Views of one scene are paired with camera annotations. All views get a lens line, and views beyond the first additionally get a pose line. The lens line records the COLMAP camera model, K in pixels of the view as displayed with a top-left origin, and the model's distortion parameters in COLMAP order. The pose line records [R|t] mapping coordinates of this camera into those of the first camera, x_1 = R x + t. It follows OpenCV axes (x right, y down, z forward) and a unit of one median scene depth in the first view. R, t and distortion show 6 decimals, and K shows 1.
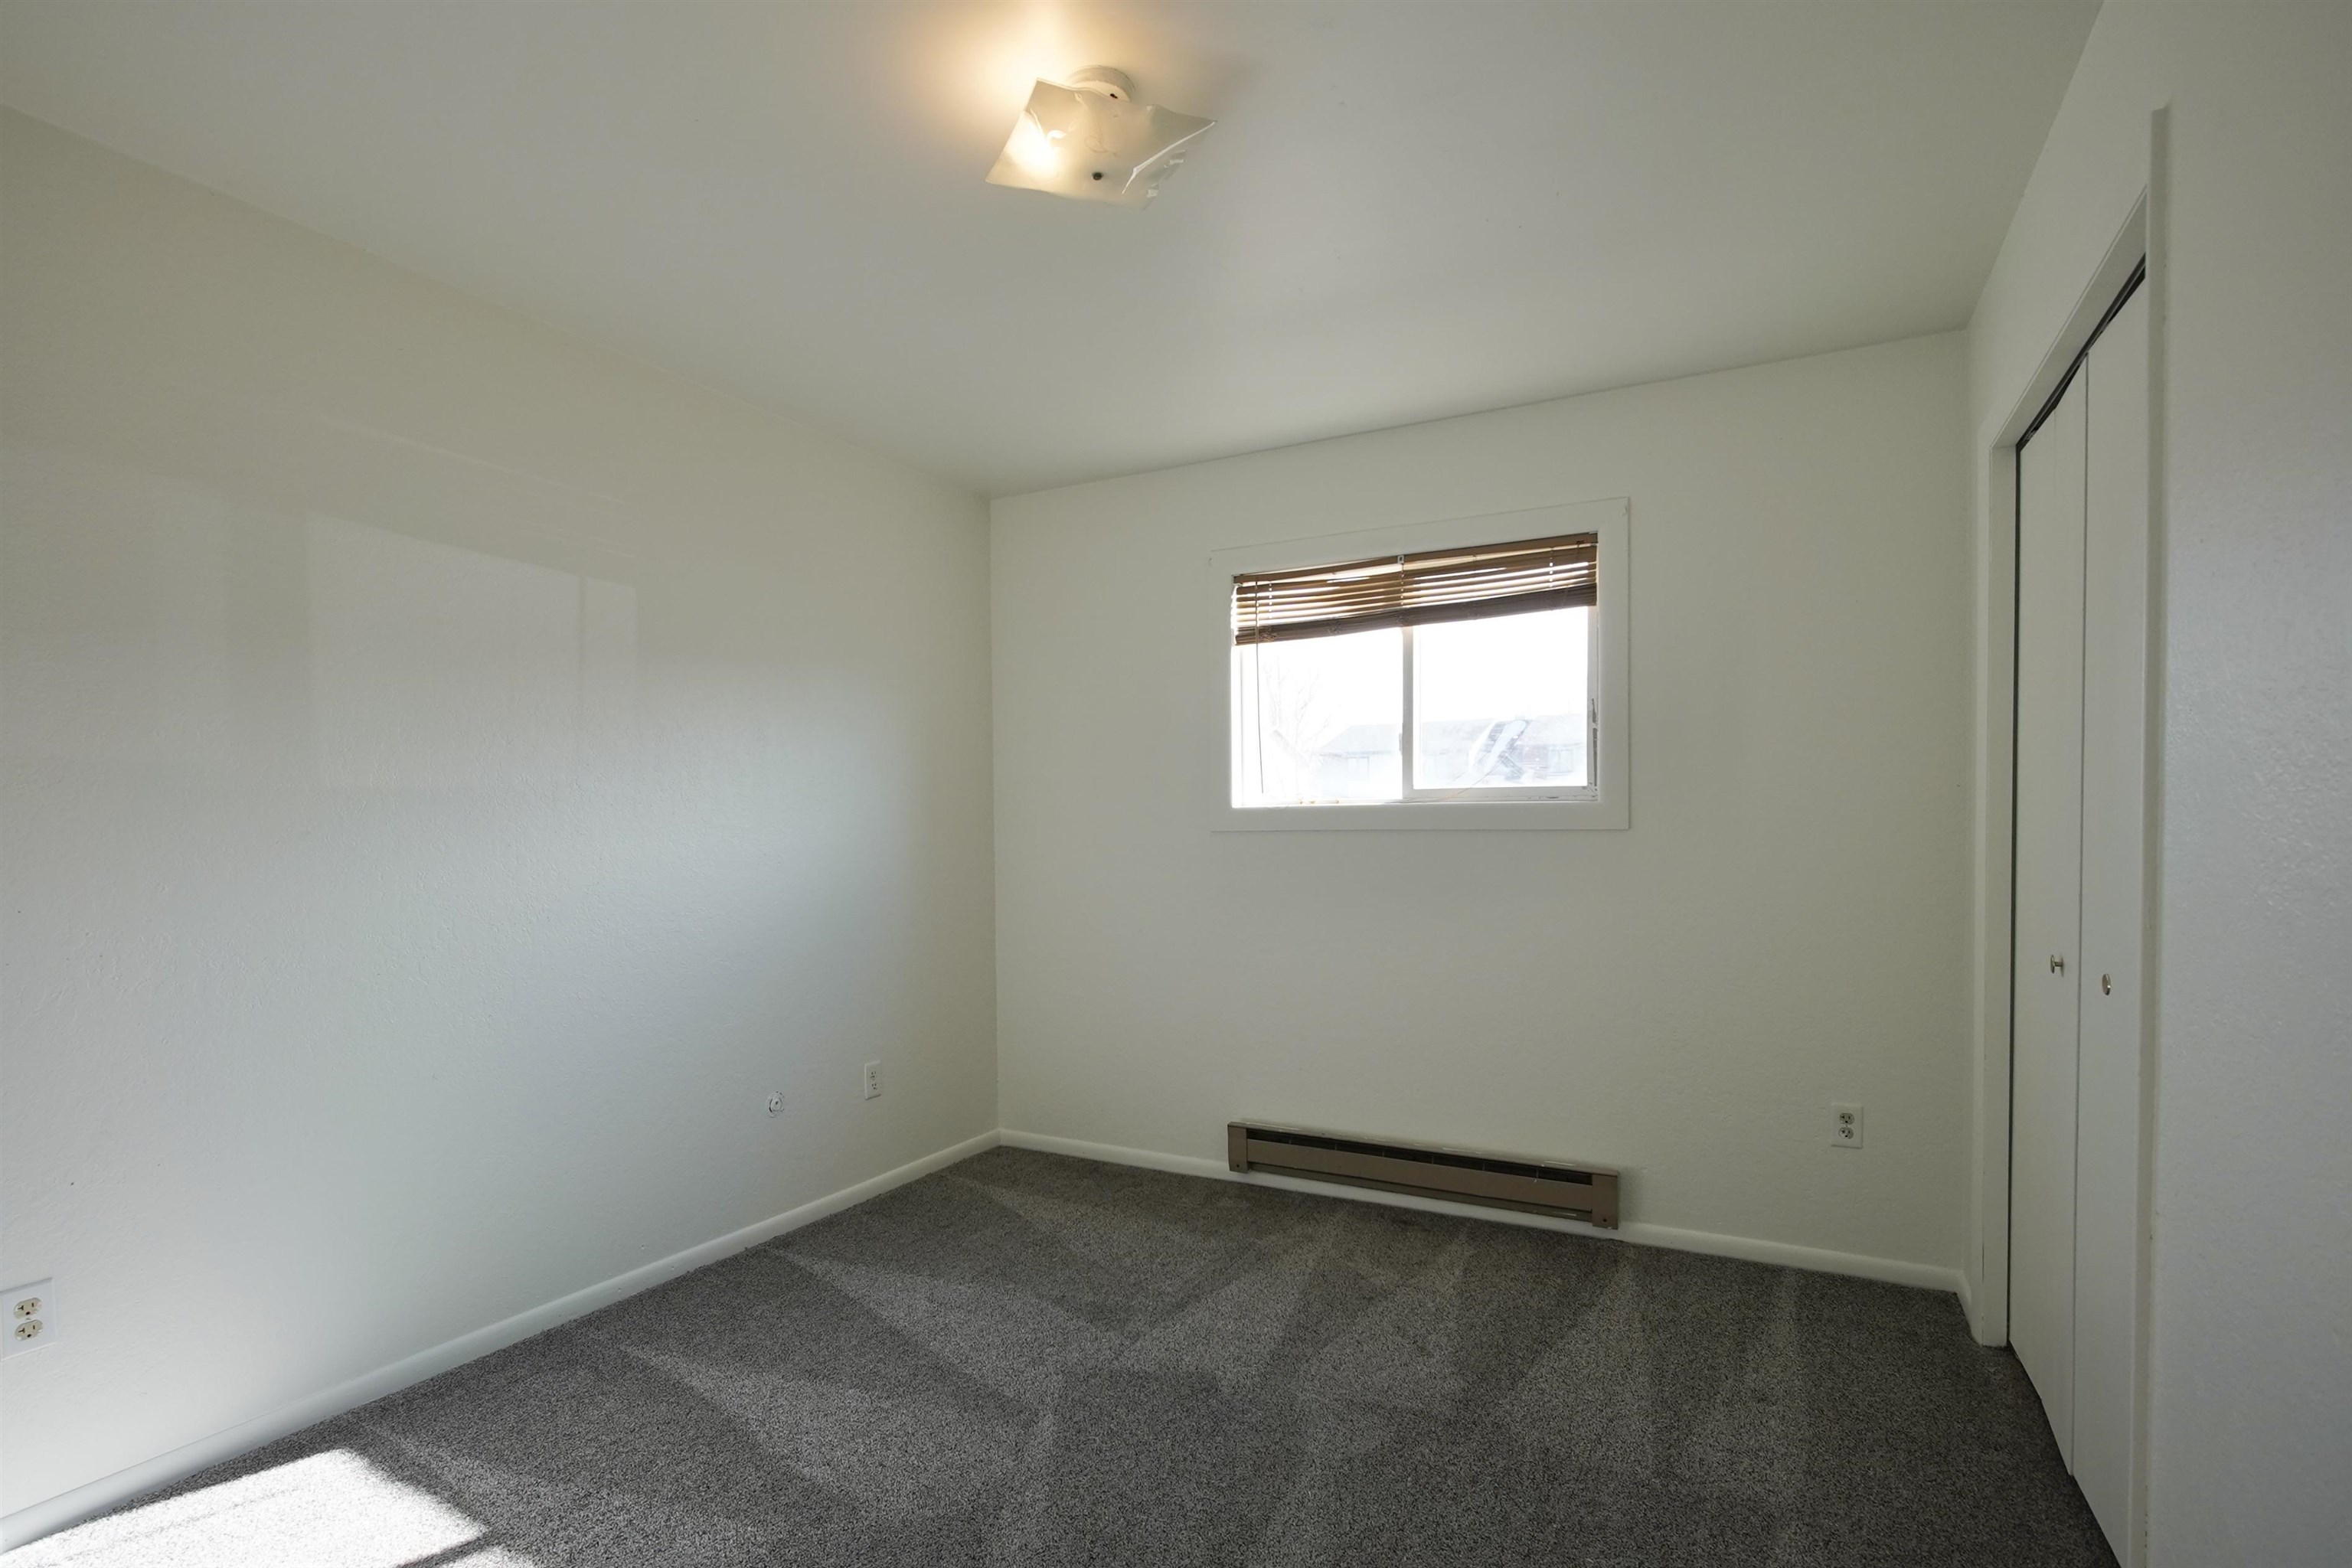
lens RADIAL K [[1076.8, 0, 1129.9], [0, 1076.8, 875.9], [0, 0, 1]] dist [-0.009785, 0.005859]
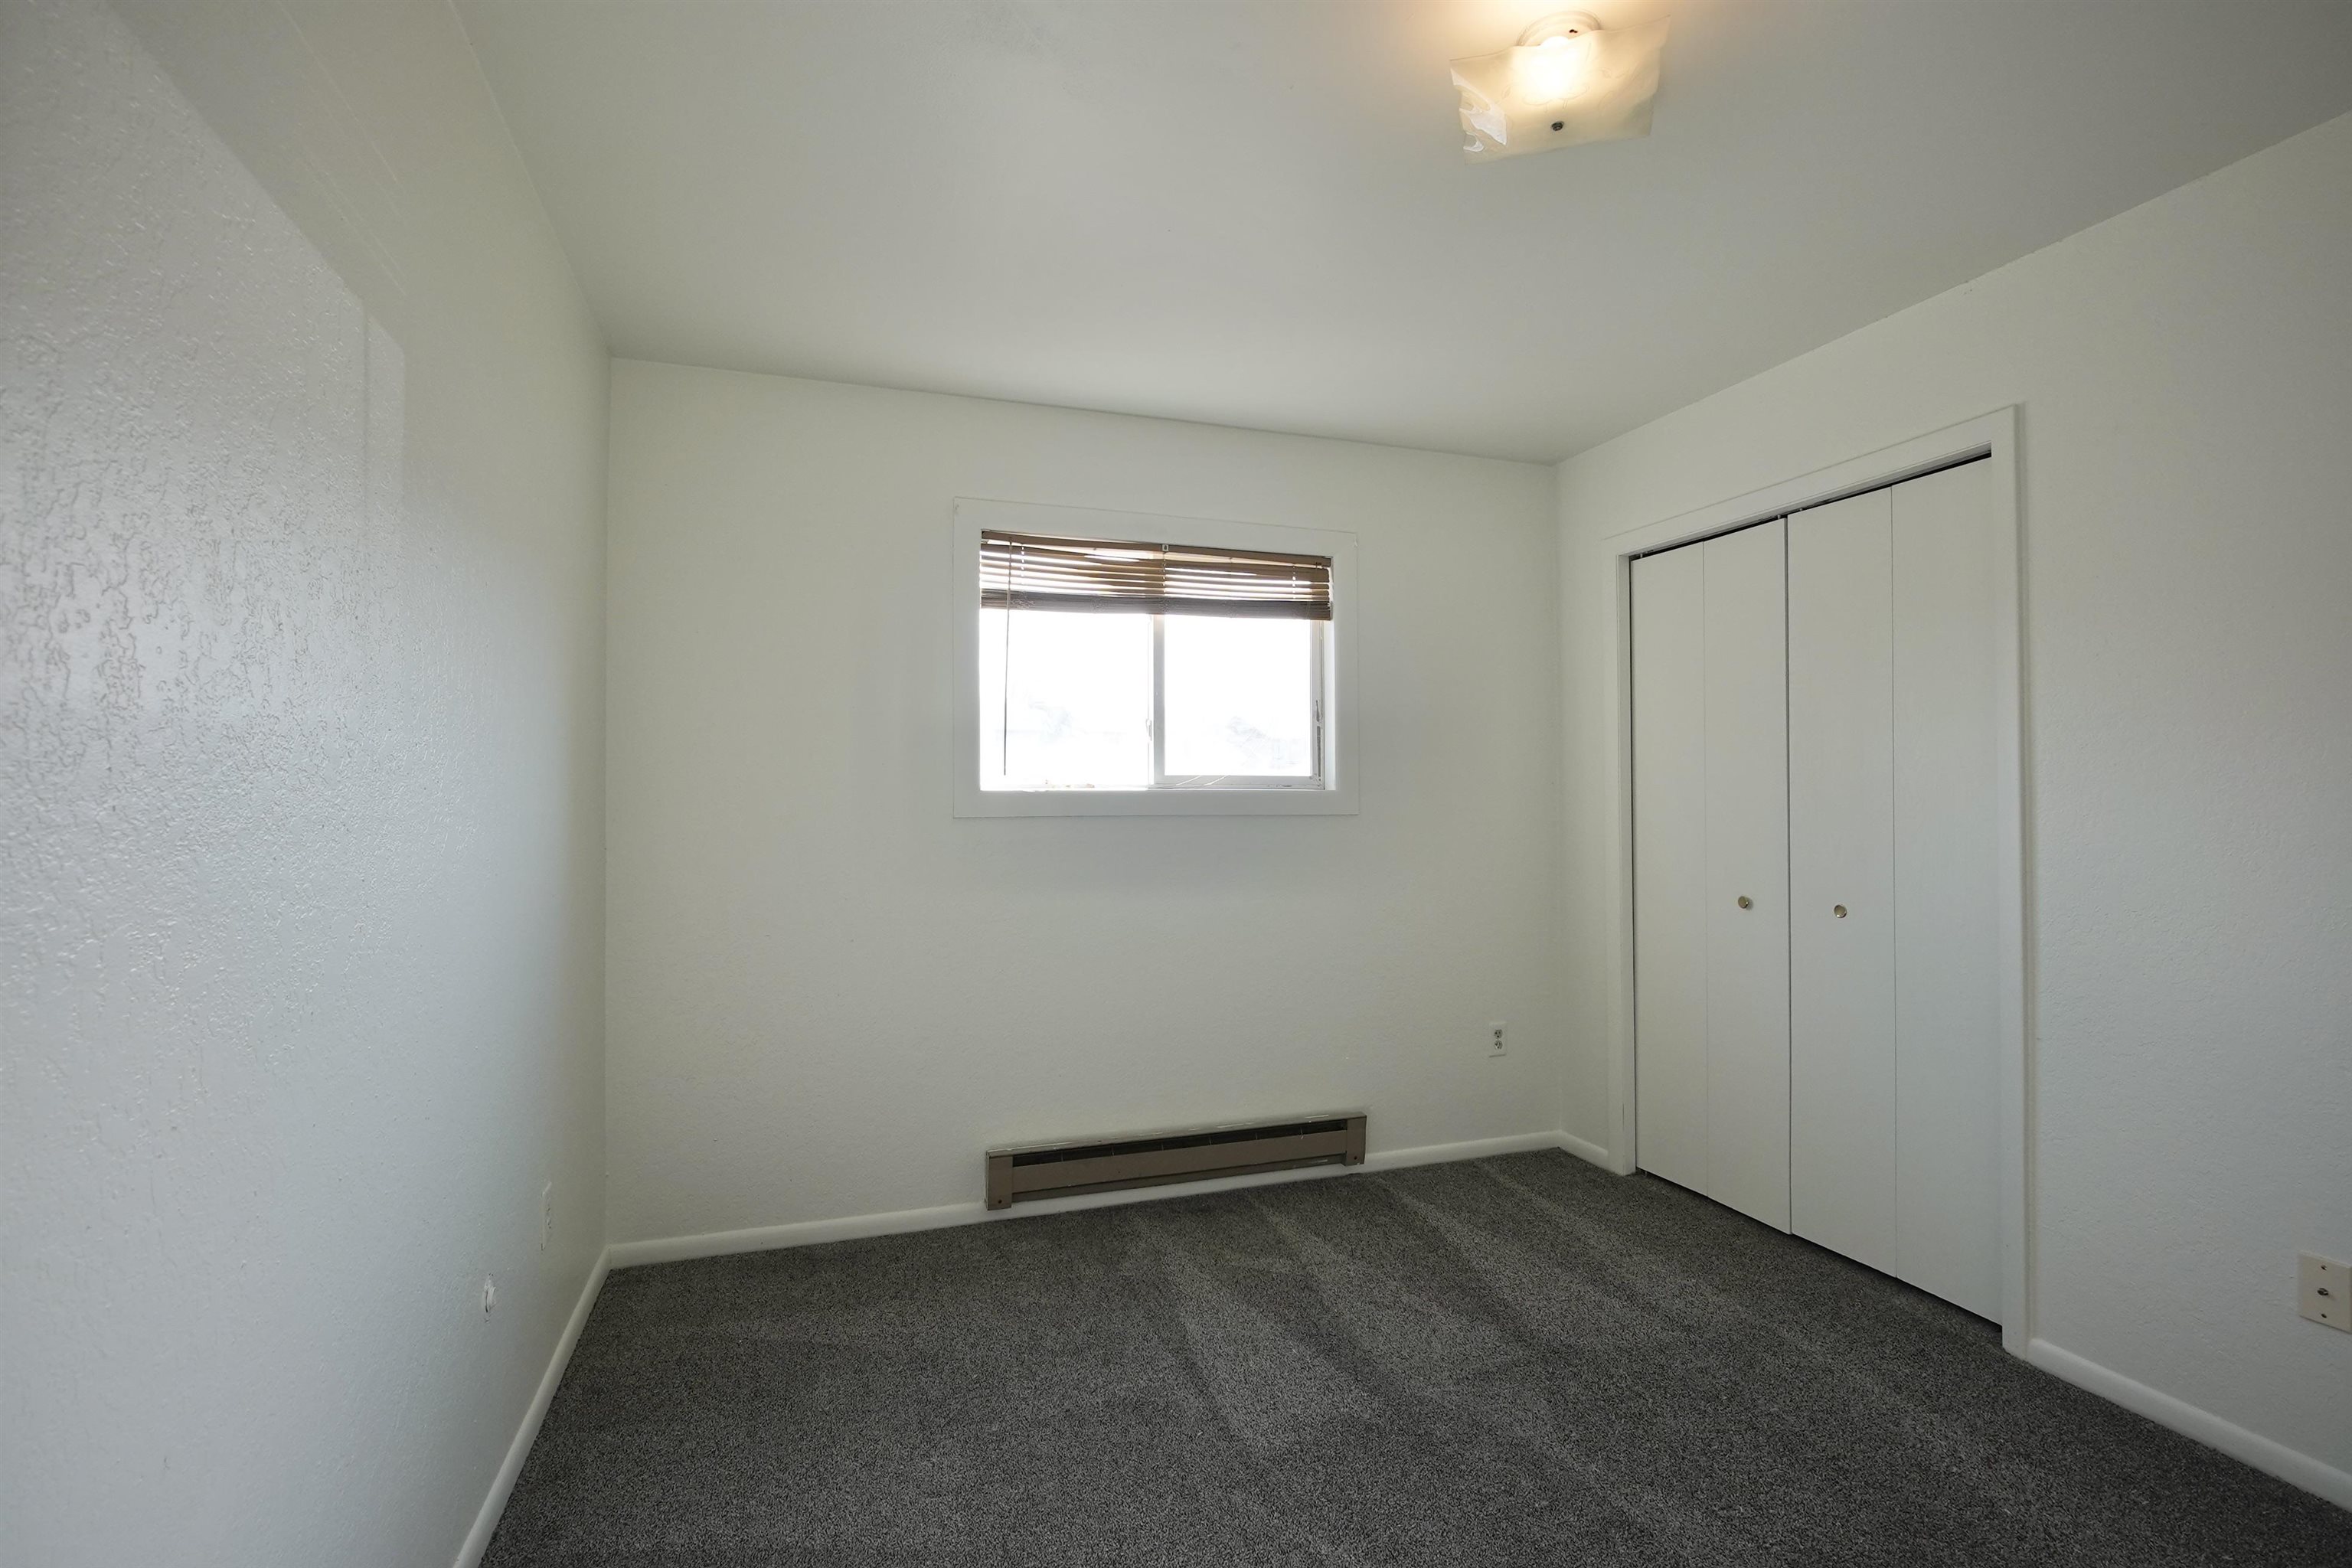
lens RADIAL K [[1076.8, 0, 1170.1], [0, 1076.8, 799.9], [0, 0, 1]] dist [-0.009785, 0.005859]
pose [[0.685852, 0.006867, 0.727708, -0.472789], [0.031067, 0.998768, -0.038705, -0.018400], [-0.727077, 0.049153, 0.684794, 0.310860]]
